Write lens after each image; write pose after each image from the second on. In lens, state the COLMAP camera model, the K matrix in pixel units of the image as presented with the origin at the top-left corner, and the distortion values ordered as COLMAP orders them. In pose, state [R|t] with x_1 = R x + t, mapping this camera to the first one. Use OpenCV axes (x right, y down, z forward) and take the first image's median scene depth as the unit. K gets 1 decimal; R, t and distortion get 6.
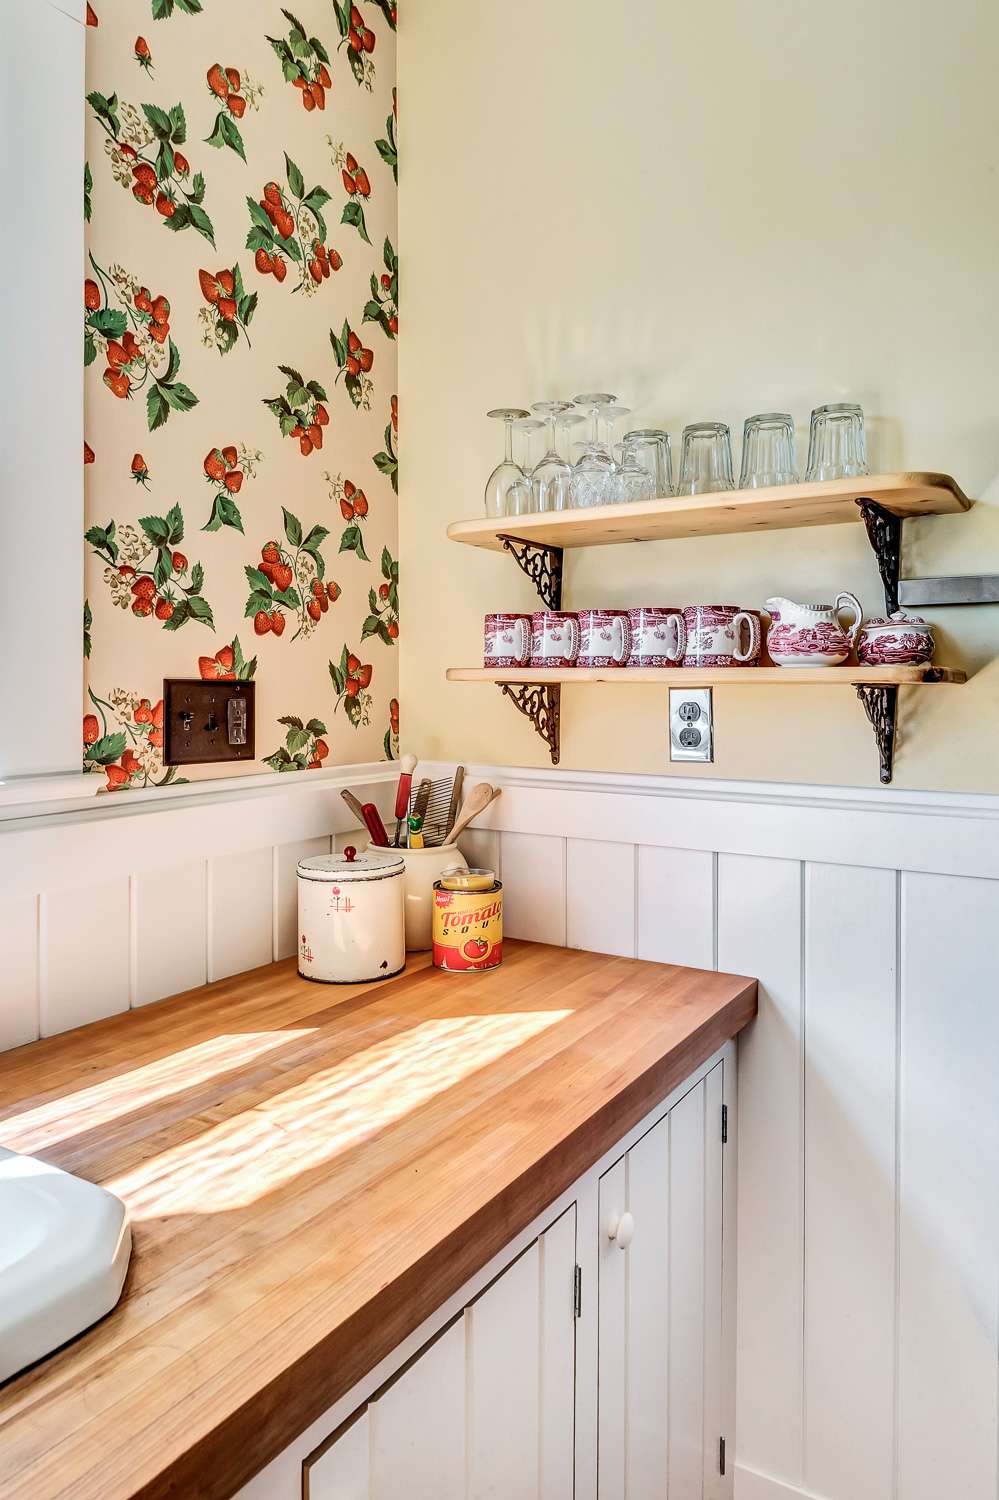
lens RADIAL K [[964.4, 0, 500.8], [0, 964.4, 704.1], [0, 0, 1]] dist [0.006447, -0.028565]
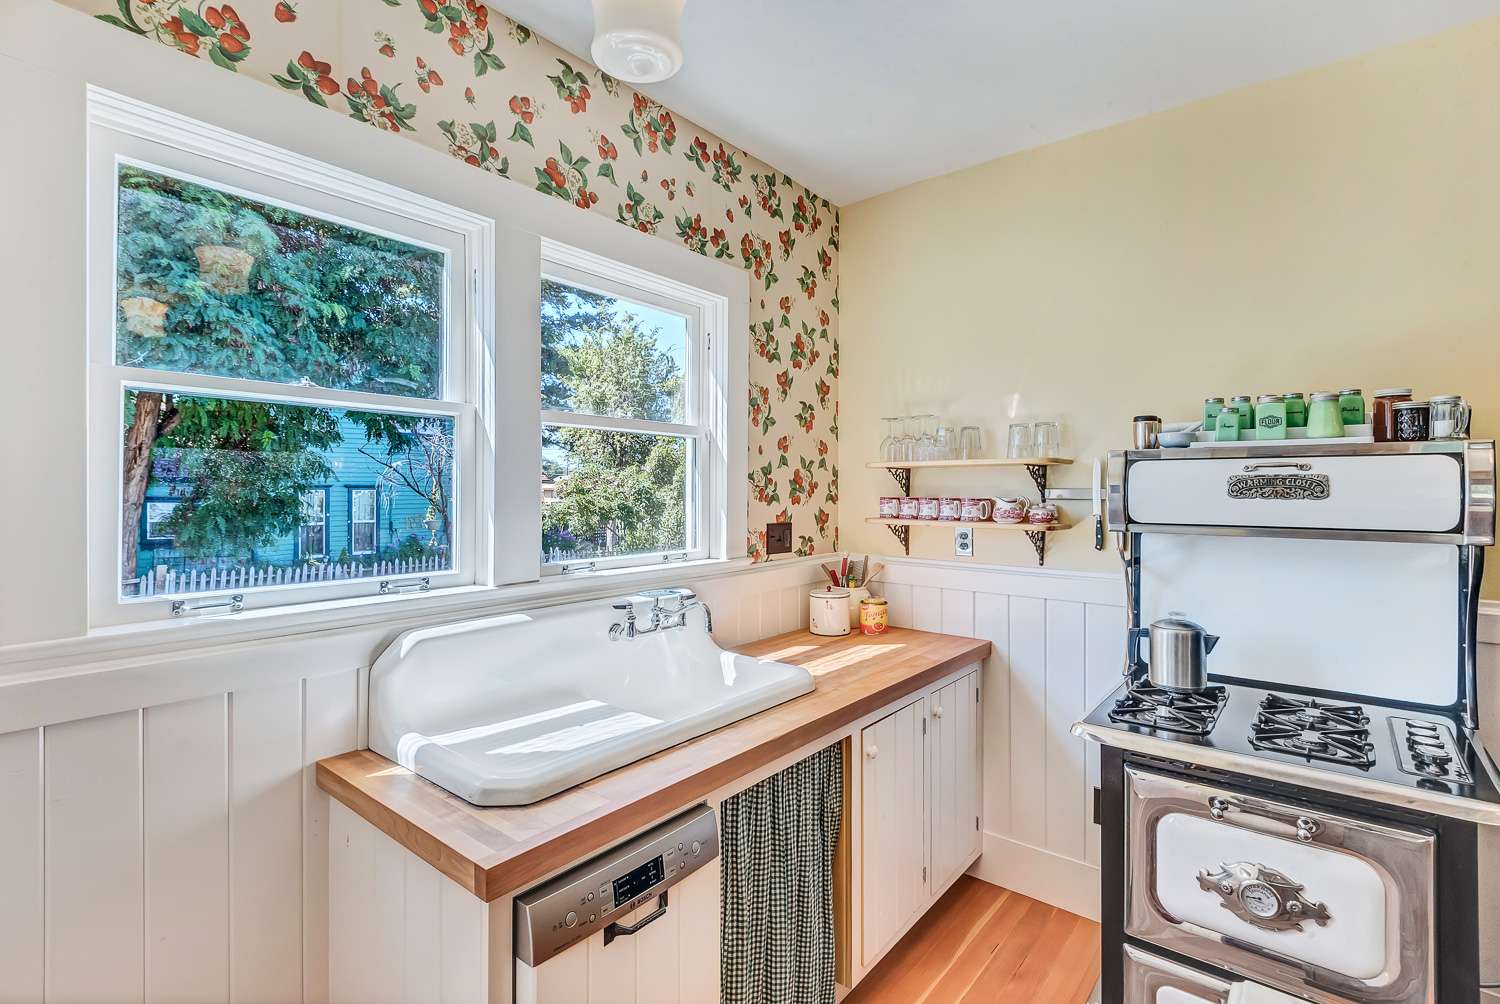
lens RADIAL K [[697.7, 0, 714.1], [0, 697.7, 492.9], [0, 0, 1]] dist [0.002117, -0.013568]
pose [[0.986542, 0.001783, -0.163499, -0.151644], [-0.003389, 0.999949, -0.009543, -0.085825], [0.163473, 0.009969, 0.986497, -0.920182]]
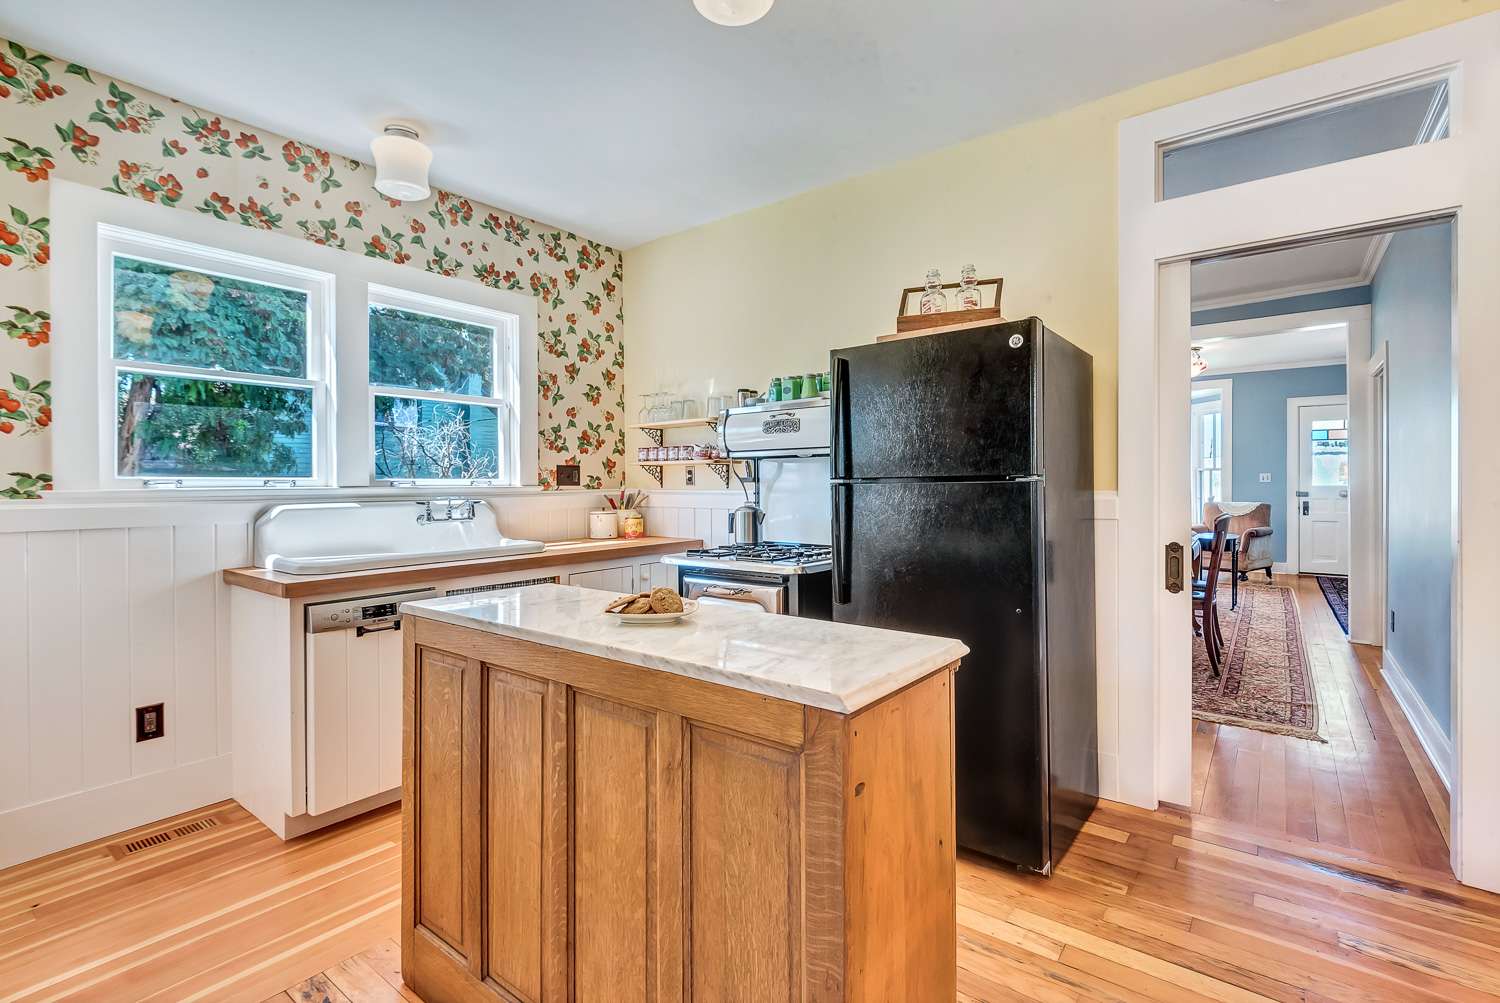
lens RADIAL K [[681.4, 0, 751.3], [0, 681.4, 492.8], [0, 0, 1]] dist [-0.020520, -0.005943]
pose [[0.994559, -0.006187, -0.103986, 0.720961], [0.005892, 0.999978, -0.003147, 0.098190], [0.104003, 0.002517, 0.994574, -1.670741]]
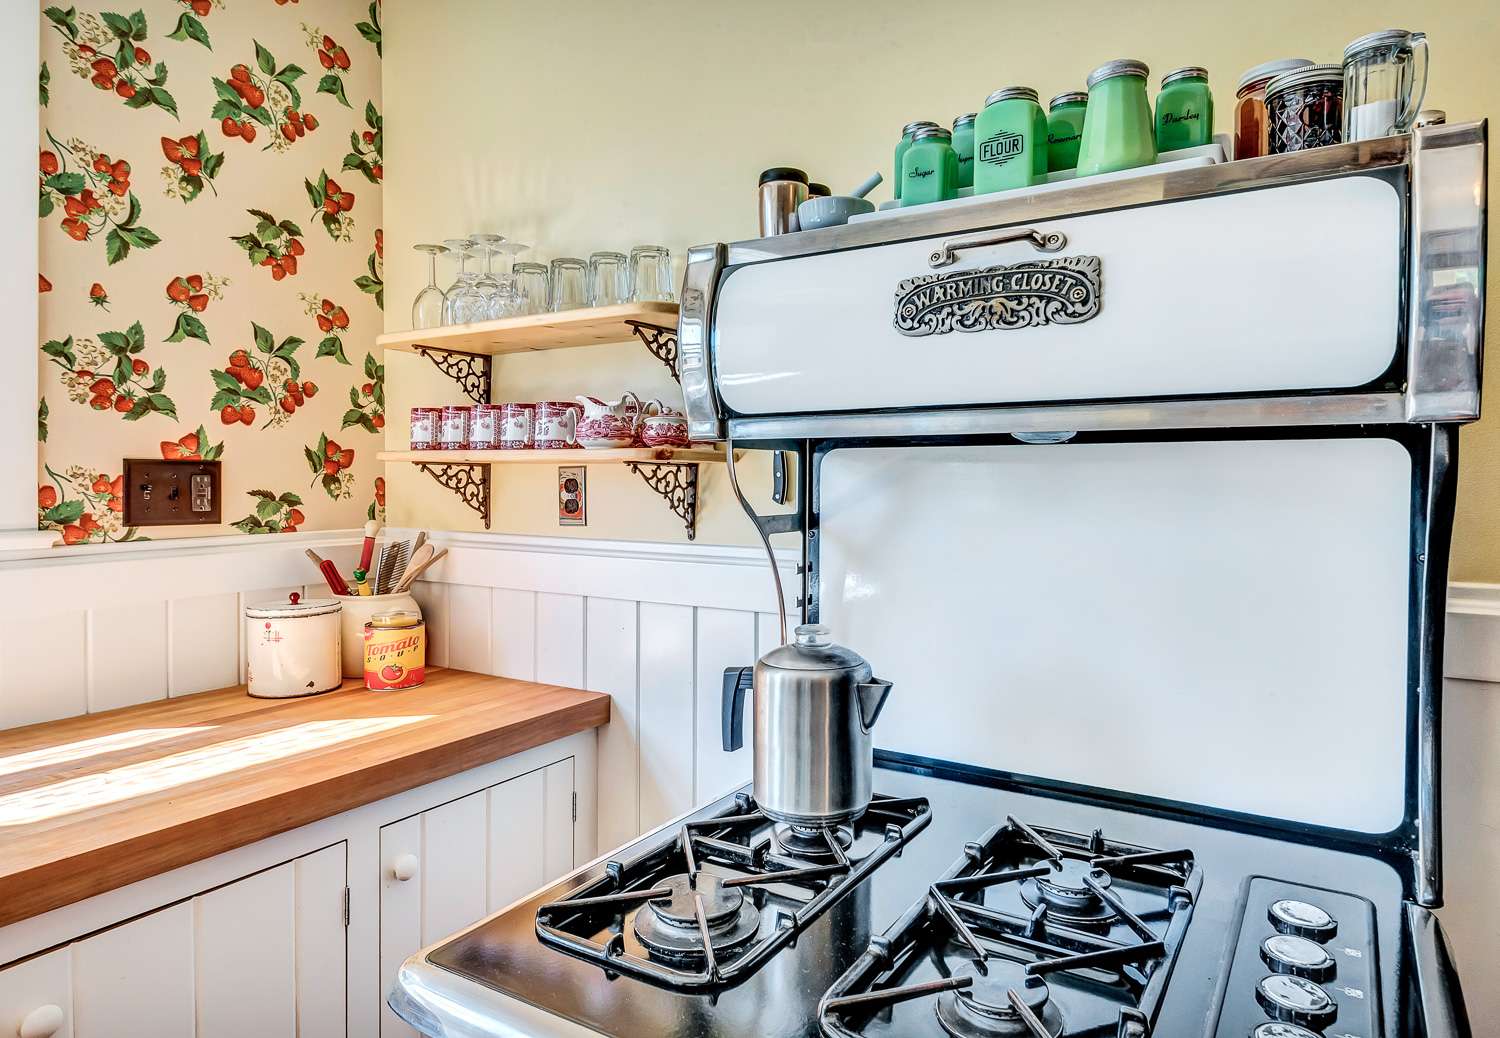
lens RADIAL K [[909.3, 0, 787.7], [0, 909.3, 495.9], [0, 0, 1]] dist [-0.006356, -0.016496]
pose [[0.999634, -0.000076, 0.027040, 0.446950], [0.000006, 0.999997, 0.002584, 0.018155], [-0.027040, -0.002583, 0.999631, -0.195119]]
